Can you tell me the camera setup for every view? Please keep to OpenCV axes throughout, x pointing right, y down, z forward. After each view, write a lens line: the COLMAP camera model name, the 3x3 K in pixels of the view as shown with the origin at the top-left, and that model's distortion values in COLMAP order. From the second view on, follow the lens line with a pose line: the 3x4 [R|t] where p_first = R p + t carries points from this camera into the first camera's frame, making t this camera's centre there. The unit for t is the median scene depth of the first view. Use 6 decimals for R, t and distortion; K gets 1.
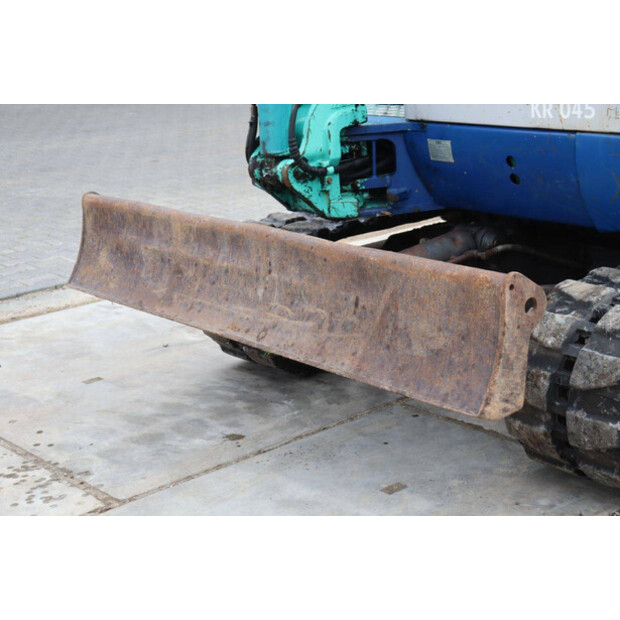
lens RADIAL K [[1201.2, 0, 310.0], [0, 1201.2, 310.0], [0, 0, 1]] dist [0.270891, 0.035272]
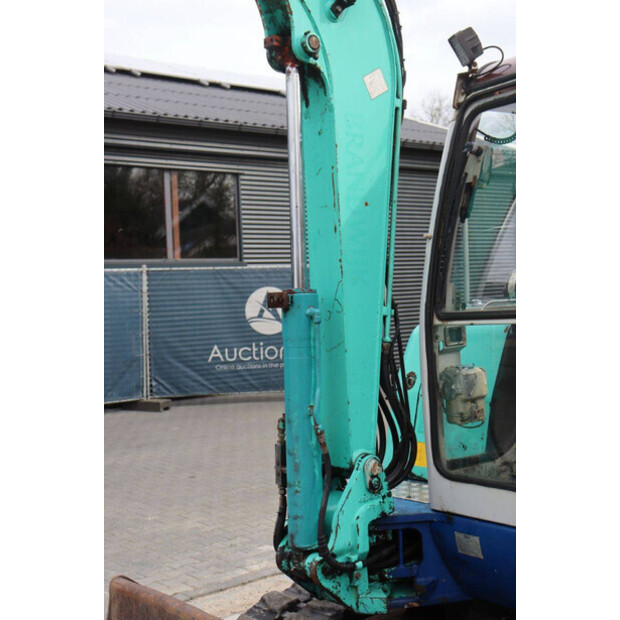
lens RADIAL K [[901.1, 0, 310.0], [0, 901.1, 310.0], [0, 0, 1]] dist [0.092265, 0.015504]
pose [[0.999956, 0.007740, -0.005273, -0.020866], [-0.008810, 0.968349, -0.249445, -0.131725], [0.003176, 0.249480, 0.968375, 0.225075]]
